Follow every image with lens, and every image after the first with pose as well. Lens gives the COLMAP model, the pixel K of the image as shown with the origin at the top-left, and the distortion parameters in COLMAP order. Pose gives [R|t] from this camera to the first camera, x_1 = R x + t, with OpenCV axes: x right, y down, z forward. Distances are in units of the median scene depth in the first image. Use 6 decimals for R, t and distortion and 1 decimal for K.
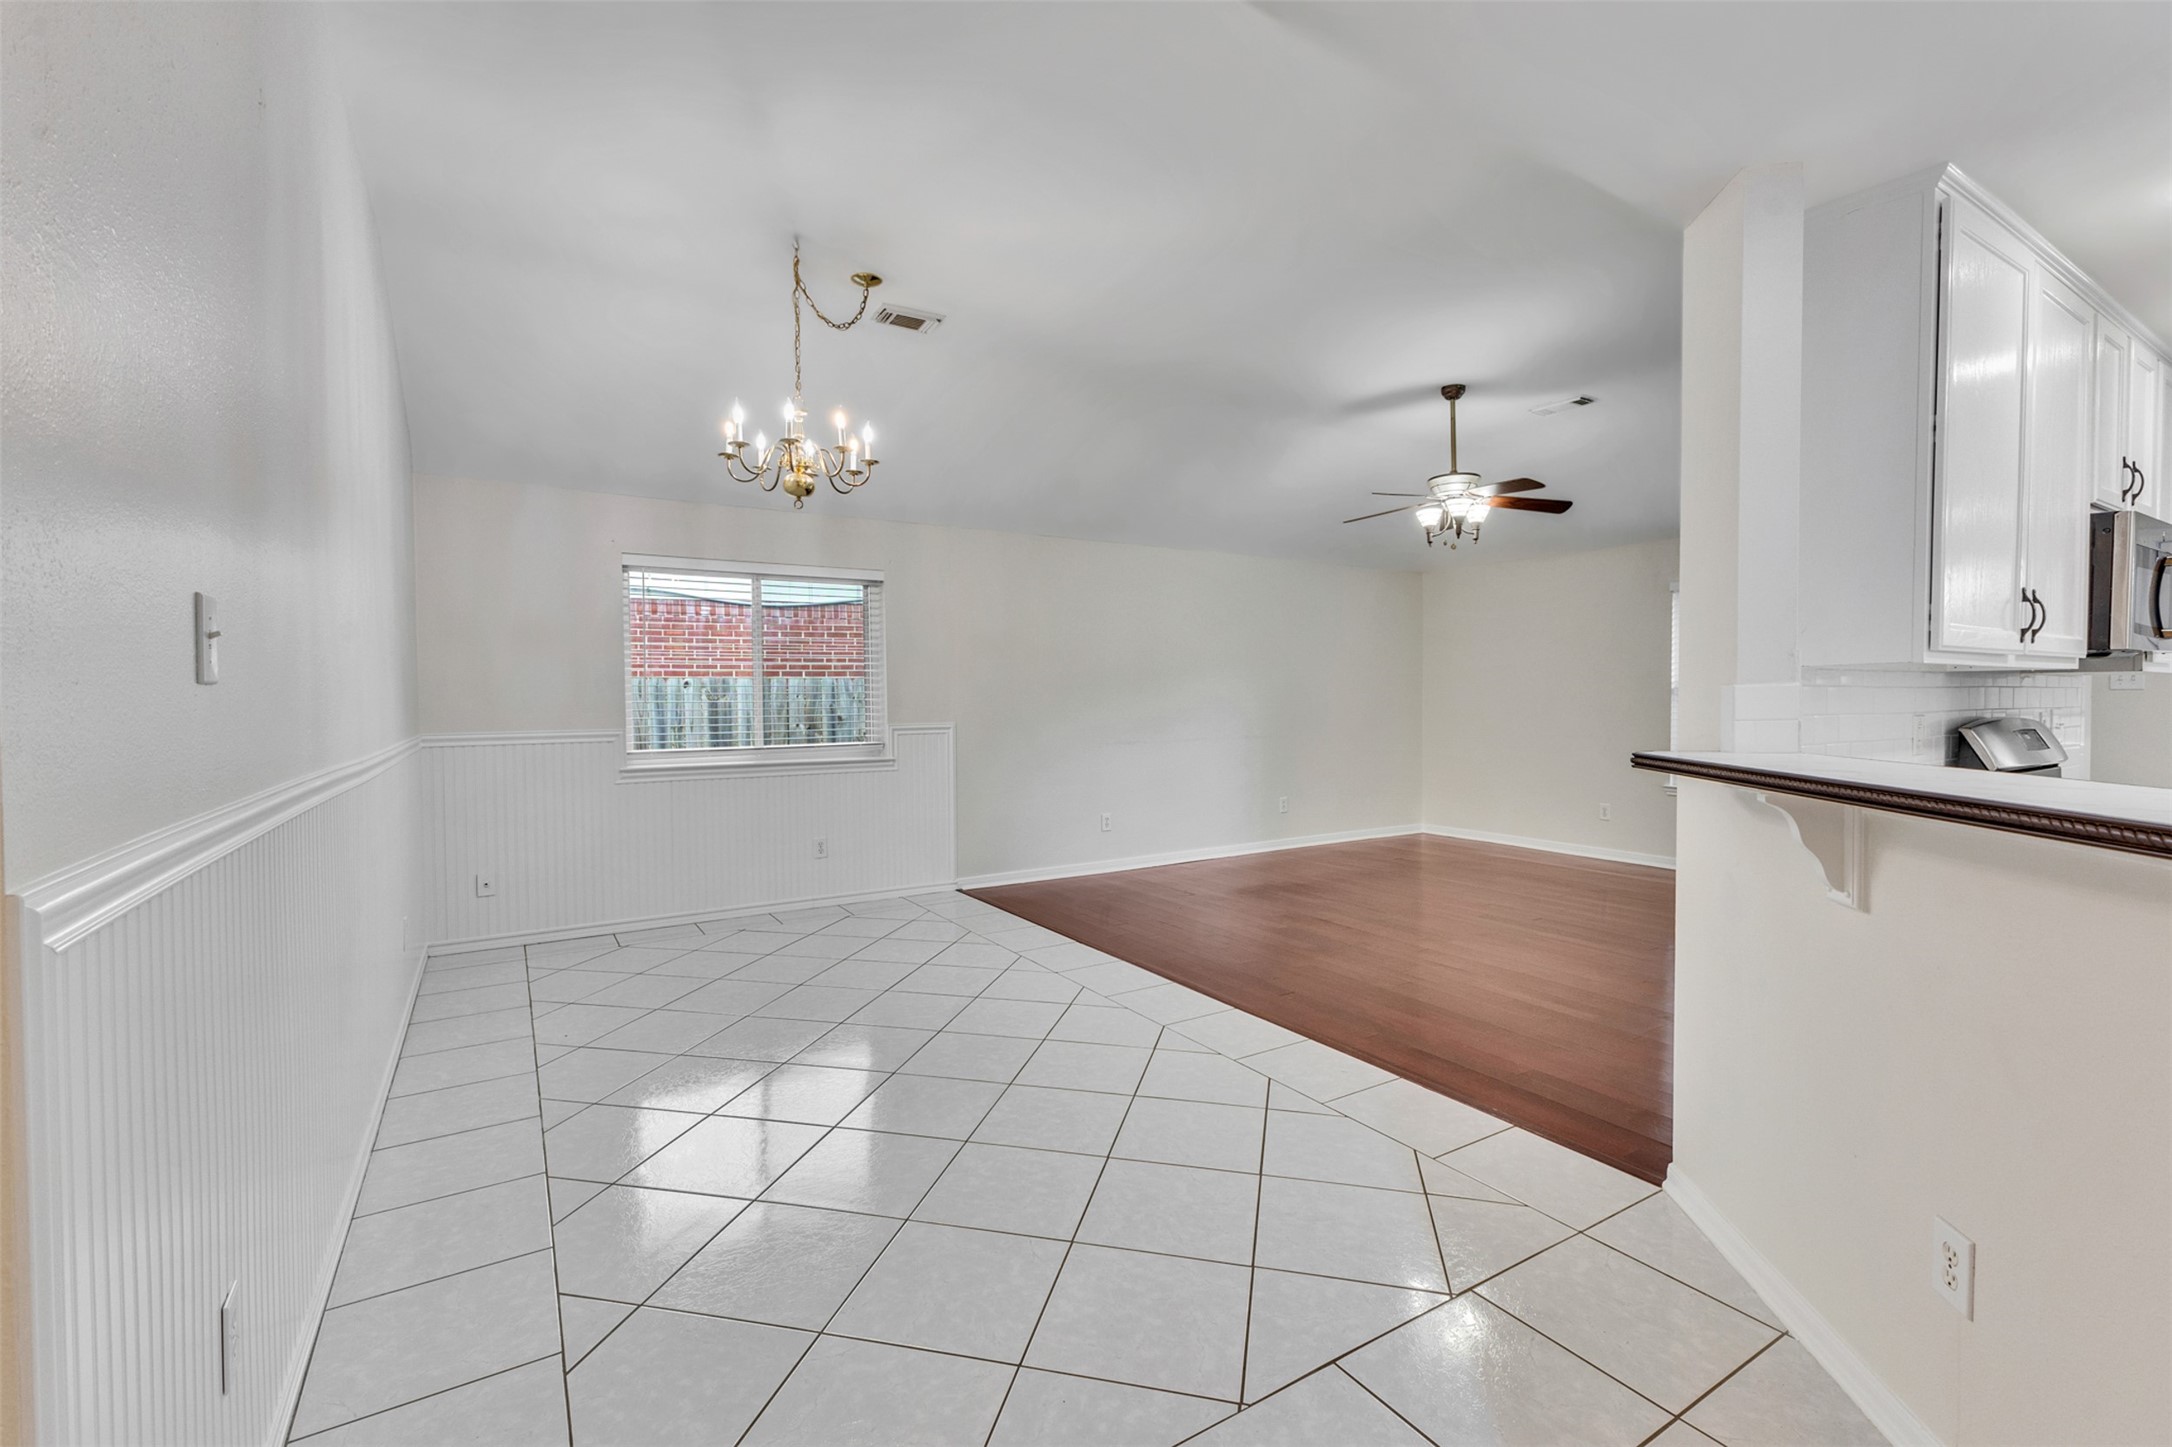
lens RADIAL K [[937.6, 0, 1089.3], [0, 937.6, 717.6], [0, 0, 1]] dist [0.012682, -0.005292]
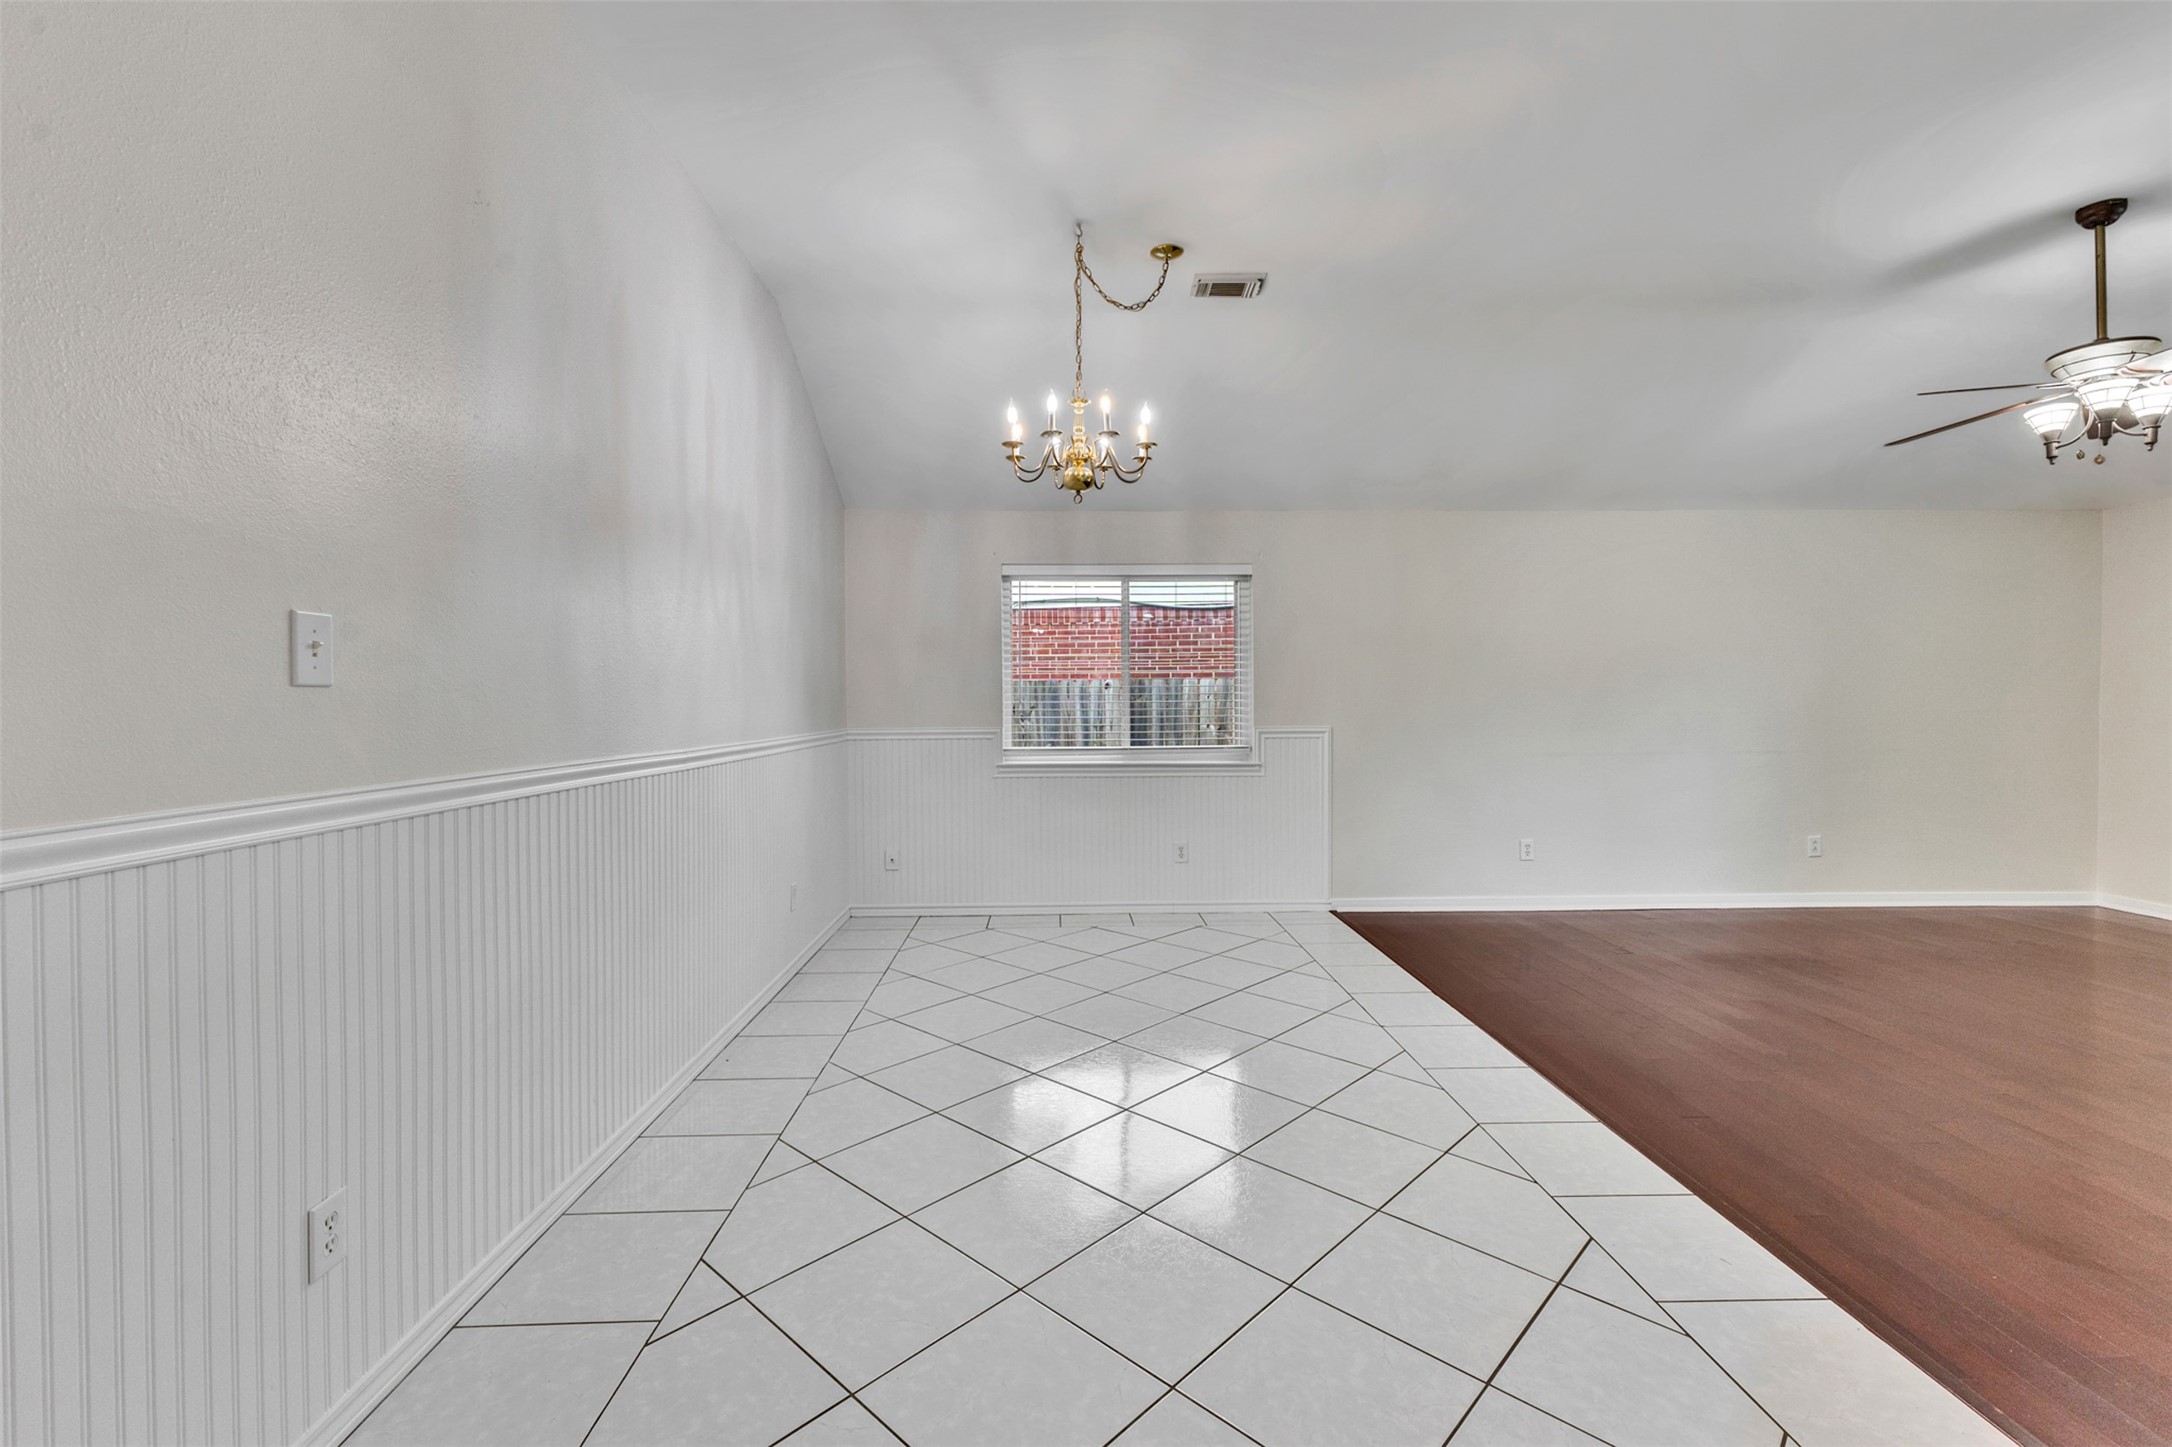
lens RADIAL K [[937.6, 0, 1089.3], [0, 937.6, 717.6], [0, 0, 1]] dist [0.012682, -0.005292]
pose [[0.862002, 0.011415, -0.506776, 0.122812], [-0.011855, 0.999927, 0.002359, -0.002327], [0.506766, 0.003975, 0.862074, 0.108877]]
